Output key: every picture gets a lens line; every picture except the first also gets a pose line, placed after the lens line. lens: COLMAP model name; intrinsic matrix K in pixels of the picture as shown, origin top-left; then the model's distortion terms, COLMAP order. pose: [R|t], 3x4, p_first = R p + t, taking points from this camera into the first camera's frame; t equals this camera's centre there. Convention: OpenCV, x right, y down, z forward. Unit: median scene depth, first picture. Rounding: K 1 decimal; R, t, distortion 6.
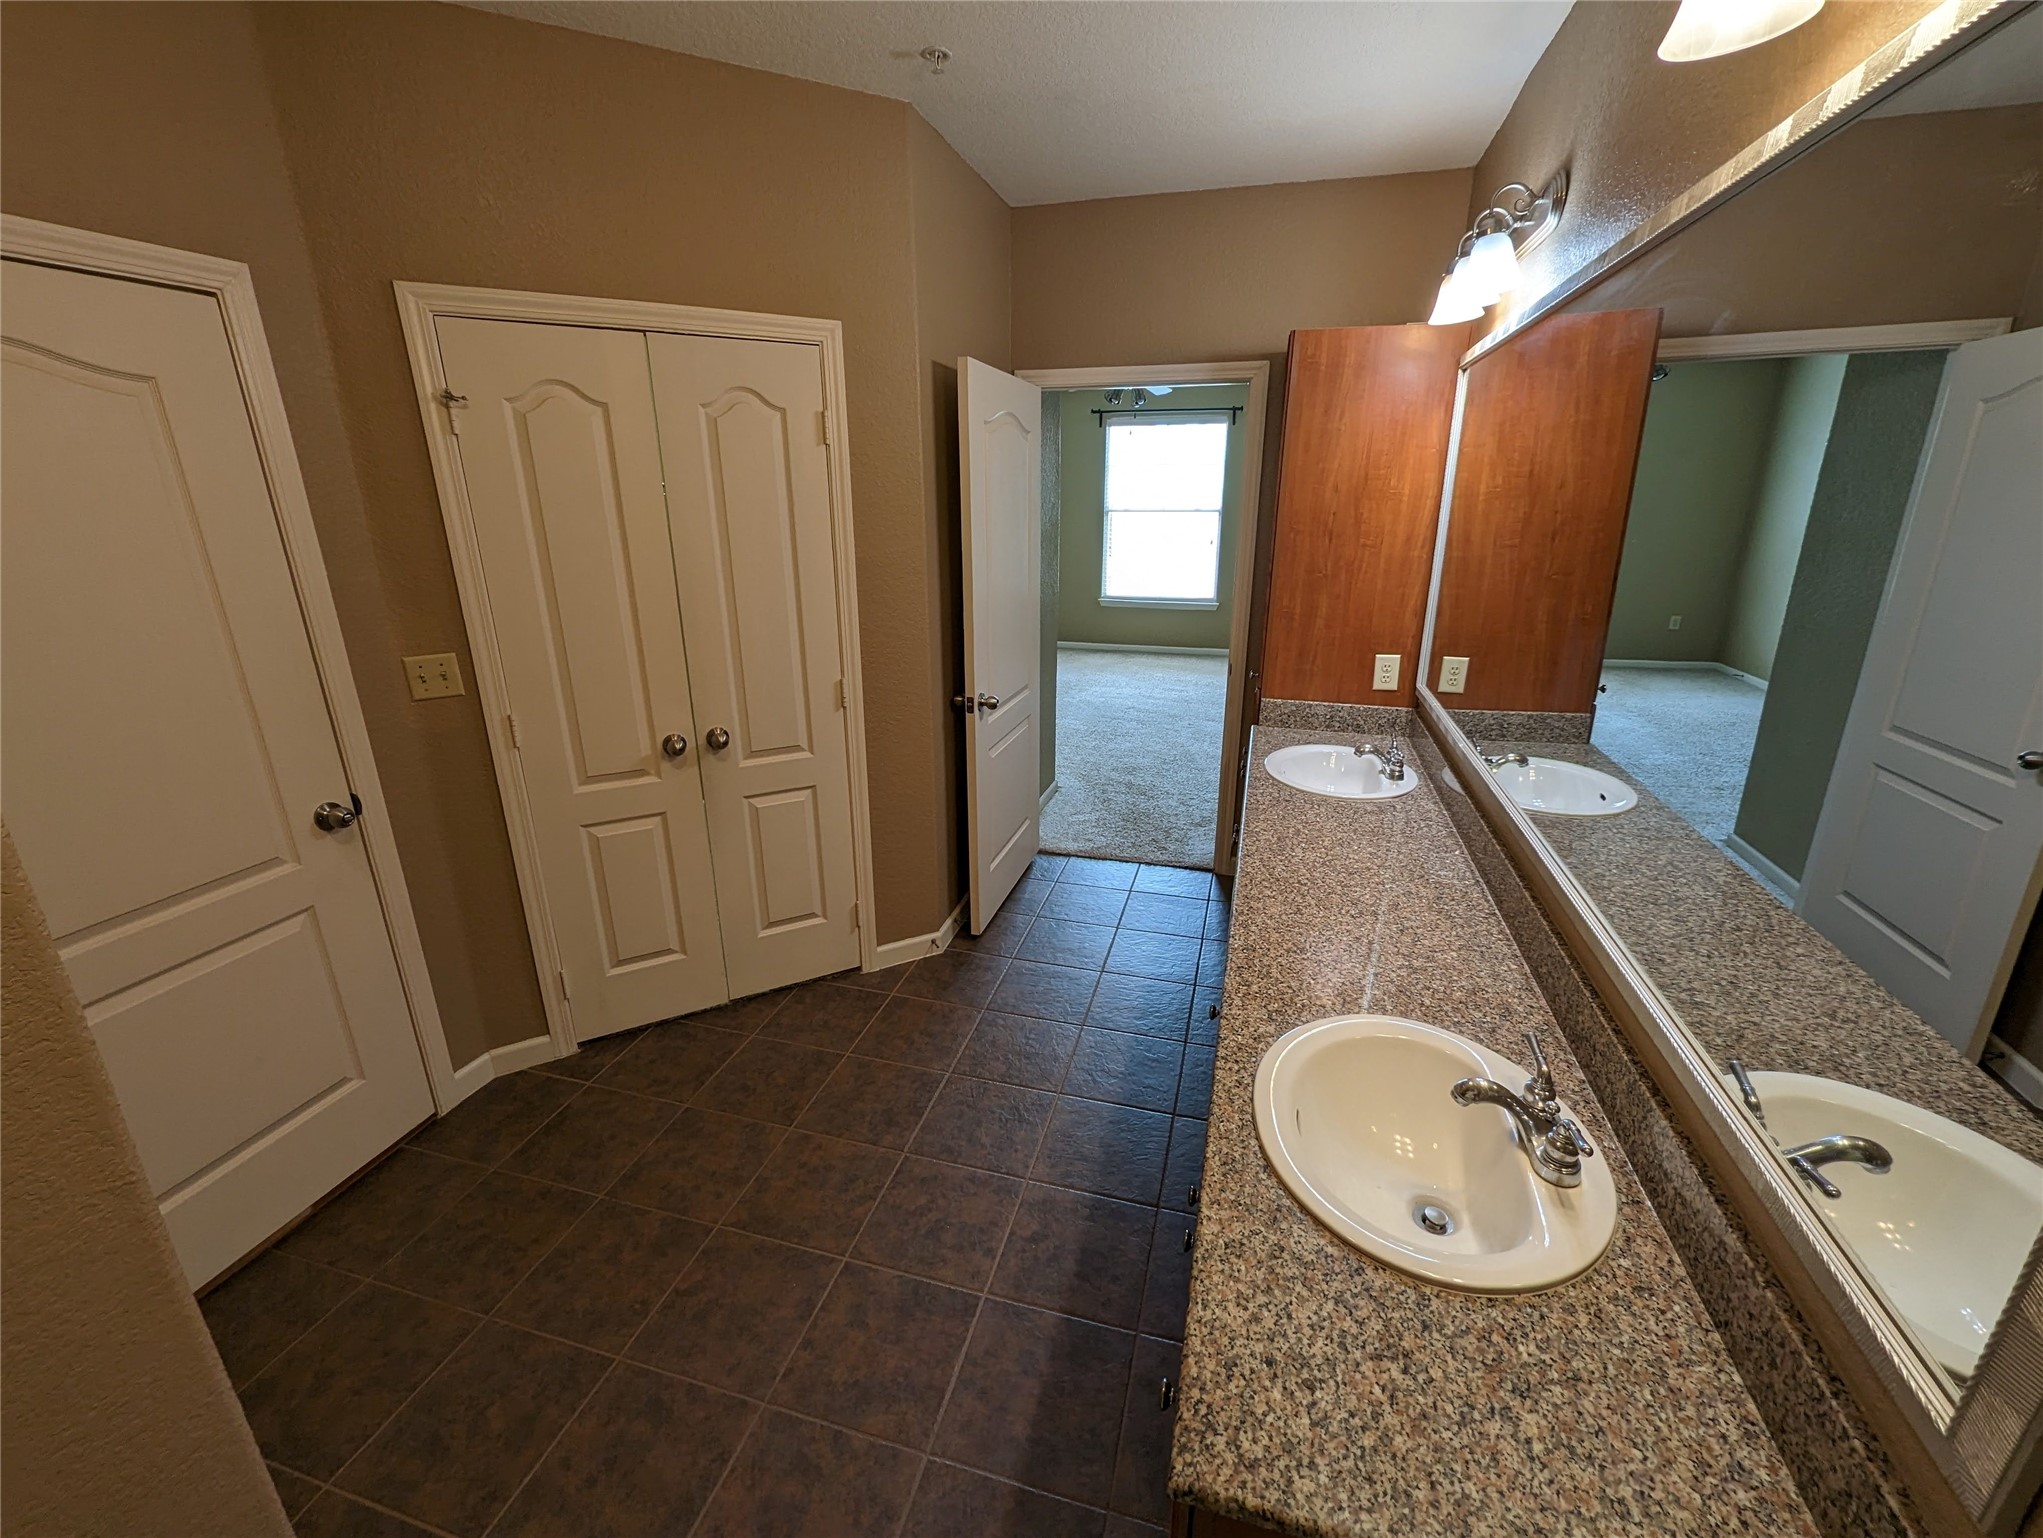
lens RADIAL K [[841.1, 0, 1019.6], [0, 841.1, 760.3], [0, 0, 1]] dist [0.013113, -0.000655]
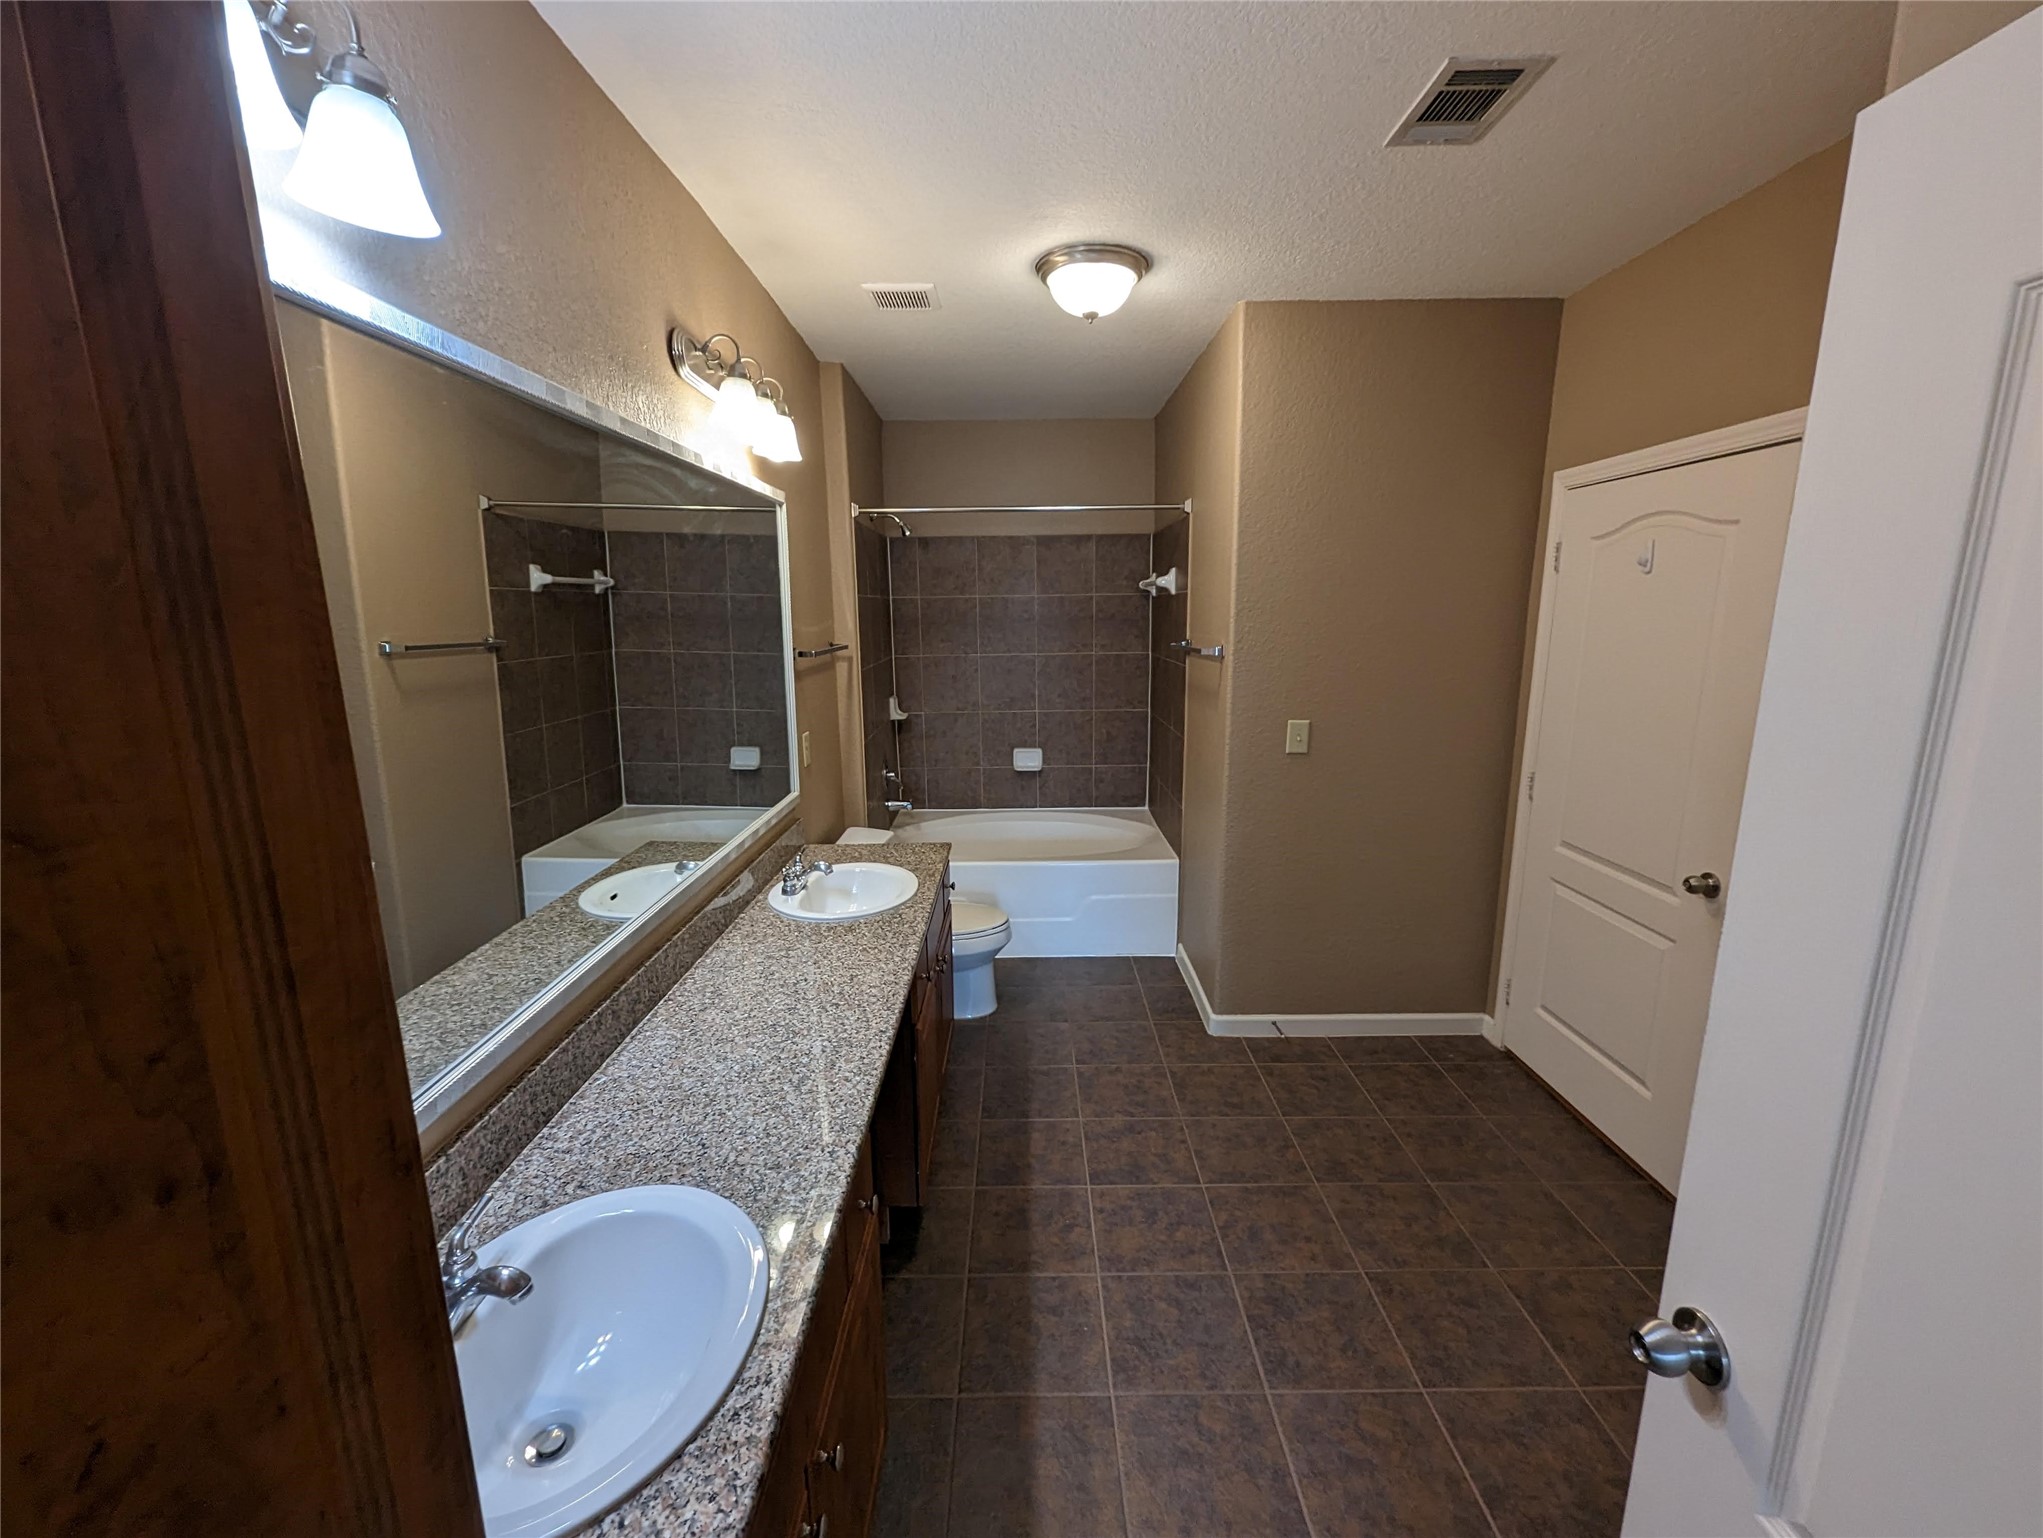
lens RADIAL K [[841.1, 0, 1021.1], [0, 841.1, 764.0], [0, 0, 1]] dist [0.013113, -0.000655]
pose [[-0.960153, 0.058413, -0.273302, 0.361229], [-0.078515, 0.882151, 0.464377, -0.532859], [0.268220, 0.467331, -0.842413, 1.654919]]
